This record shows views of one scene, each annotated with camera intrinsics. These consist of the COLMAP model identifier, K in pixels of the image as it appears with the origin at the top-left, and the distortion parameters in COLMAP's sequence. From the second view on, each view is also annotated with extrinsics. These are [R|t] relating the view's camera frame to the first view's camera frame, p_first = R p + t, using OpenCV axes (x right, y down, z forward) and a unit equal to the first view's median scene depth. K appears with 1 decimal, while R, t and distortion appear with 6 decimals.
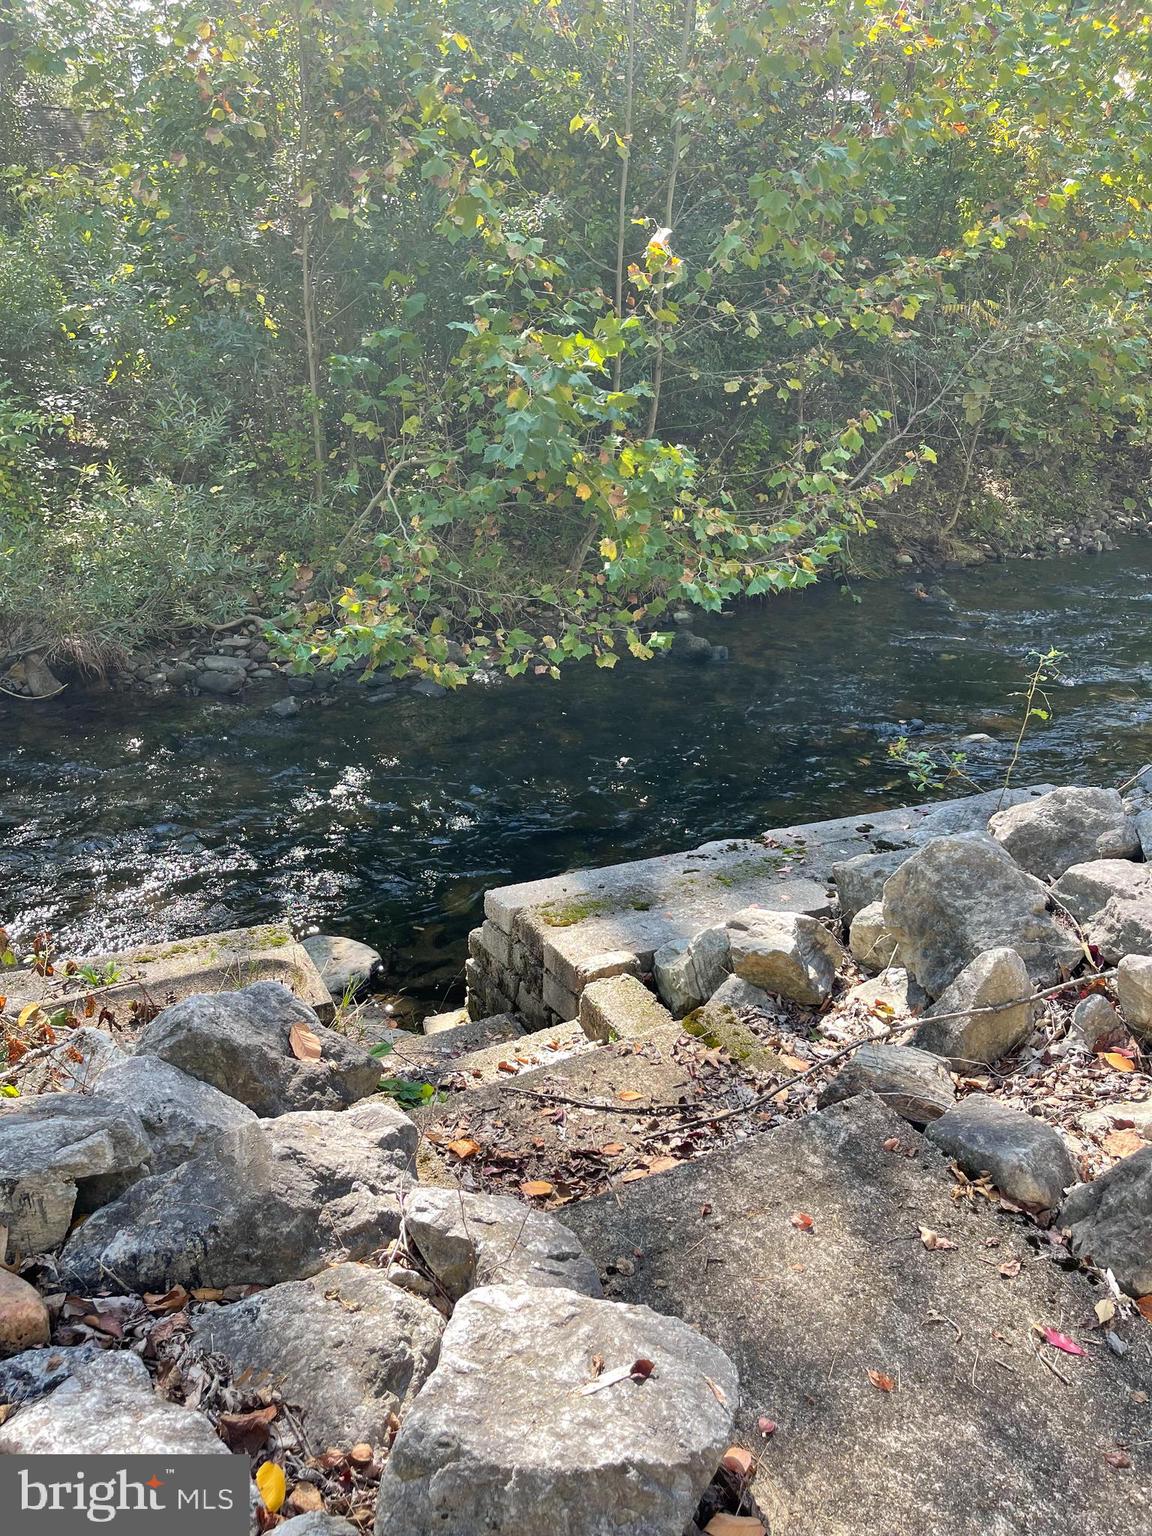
lens RADIAL K [[1157.9, 0, 560.7], [0, 1157.9, 781.7], [0, 0, 1]] dist [0.062638, -0.082789]
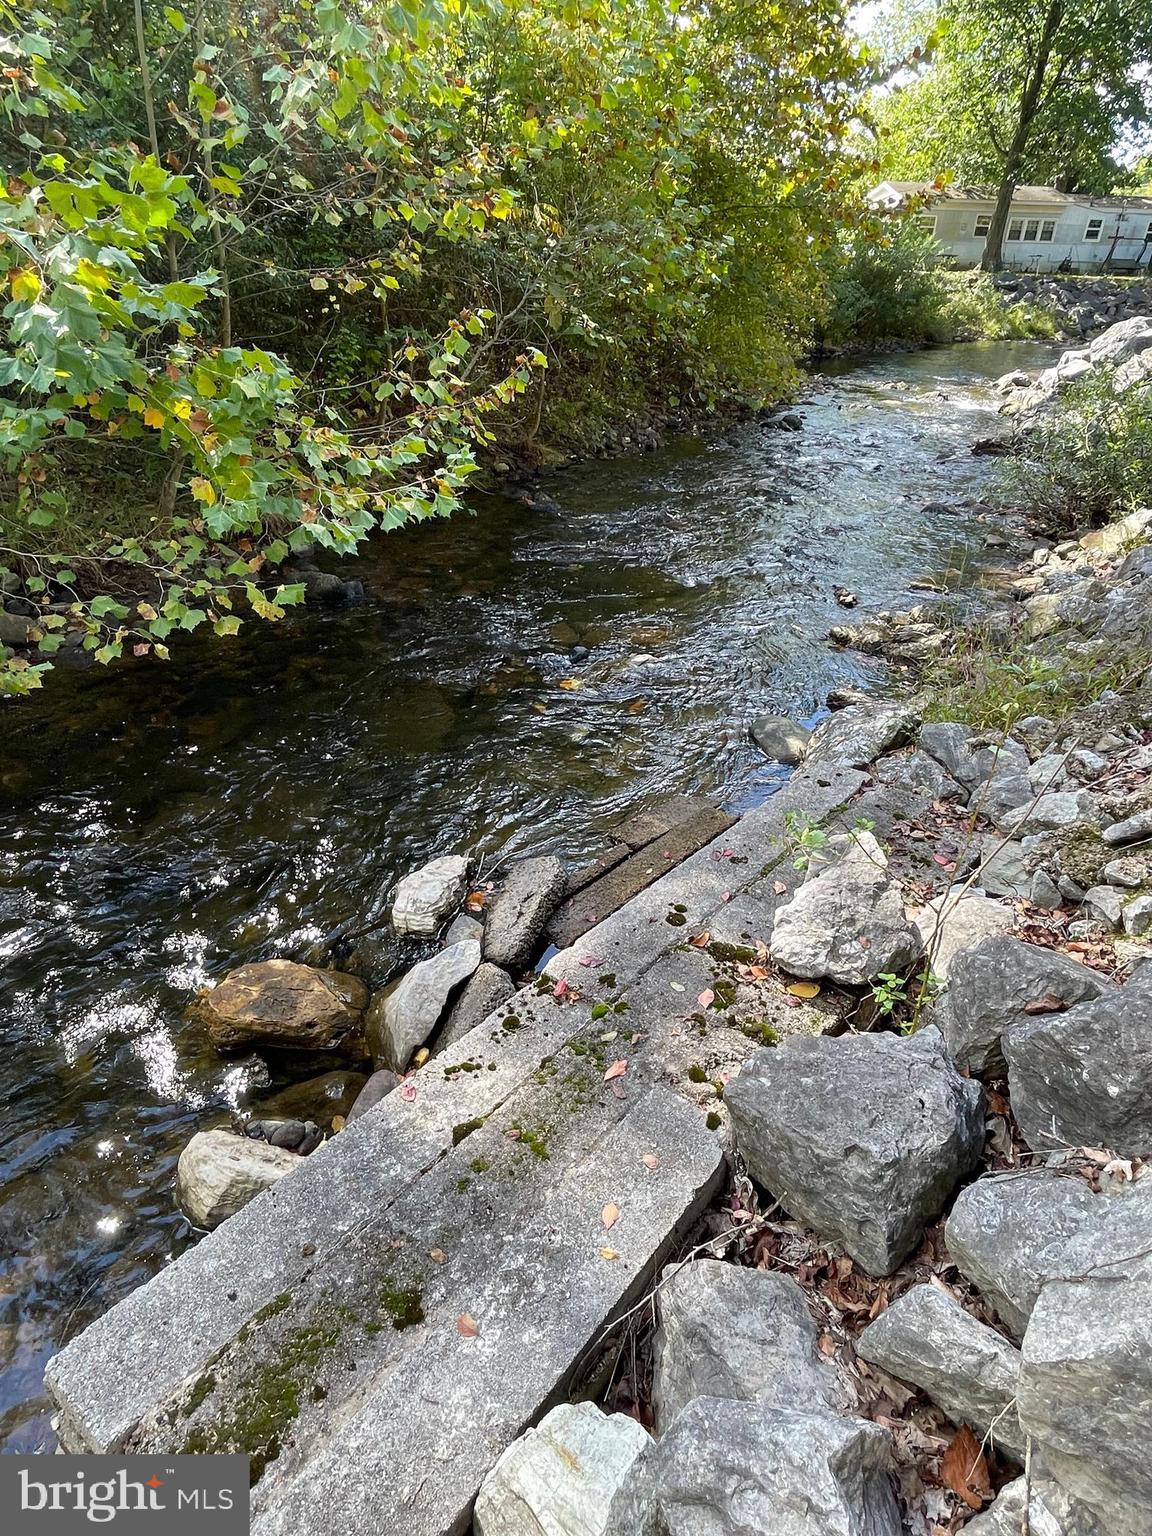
lens RADIAL K [[910.0, 0, 567.0], [0, 910.0, 748.9], [0, 0, 1]] dist [0.001550, -0.006095]
pose [[0.917378, -0.183205, 0.353346, 0.017170], [0.141338, 0.979856, 0.141090, -0.076731], [-0.372077, -0.079492, 0.924792, 0.308940]]
